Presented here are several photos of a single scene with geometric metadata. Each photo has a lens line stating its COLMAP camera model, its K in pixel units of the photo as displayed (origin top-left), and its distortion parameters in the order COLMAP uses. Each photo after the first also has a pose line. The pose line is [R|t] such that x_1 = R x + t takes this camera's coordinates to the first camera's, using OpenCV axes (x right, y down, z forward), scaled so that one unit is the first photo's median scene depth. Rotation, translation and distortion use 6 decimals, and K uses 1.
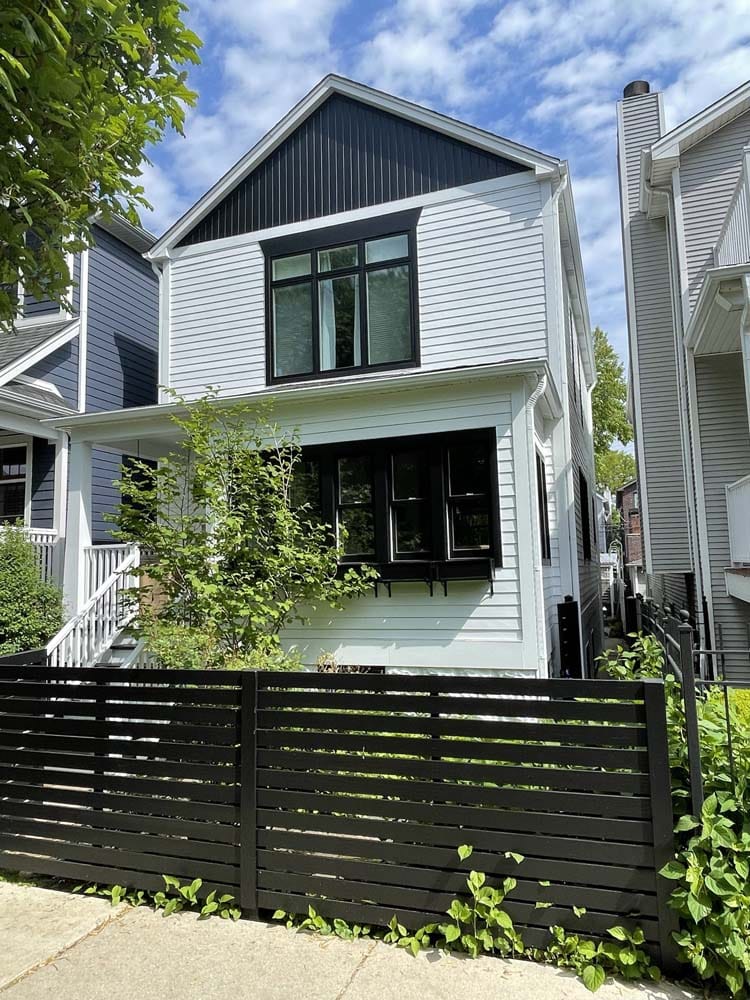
lens RADIAL K [[687.5, 0, 378.8], [0, 687.5, 499.2], [0, 0, 1]] dist [0.014678, -0.030448]
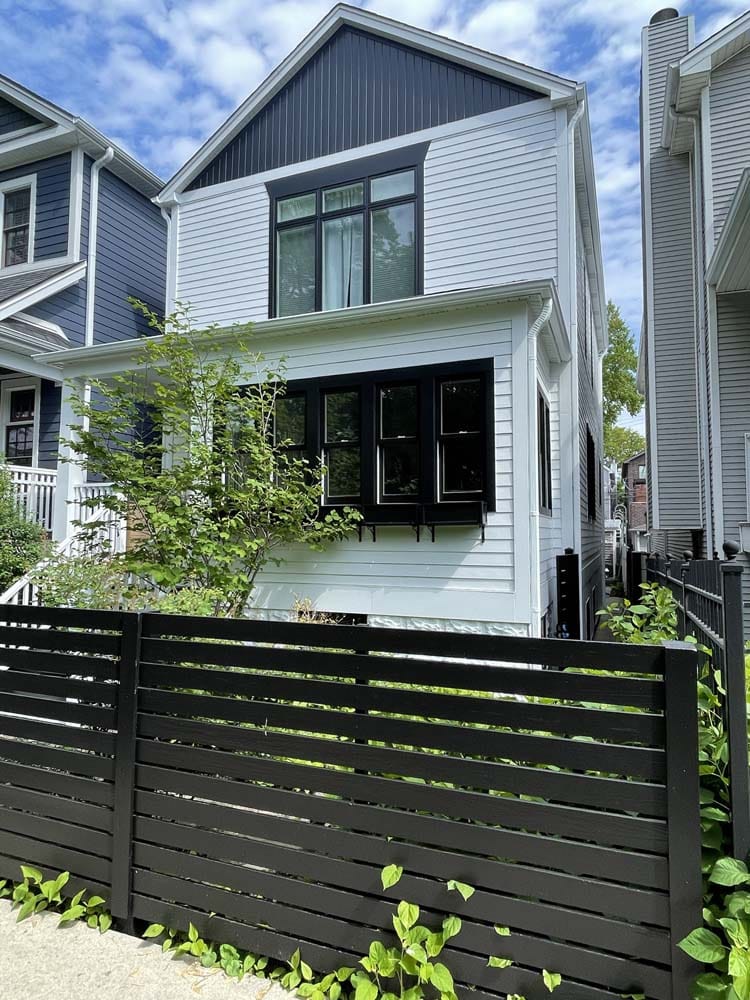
lens RADIAL K [[612.0, 0, 377.6], [0, 612.0, 497.8], [0, 0, 1]] dist [-0.003051, -0.001713]
pose [[0.998617, 0.025430, -0.046012, 0.057988], [-0.023219, 0.998579, 0.047971, 0.043618], [0.047167, -0.046836, 0.997788, 0.176839]]
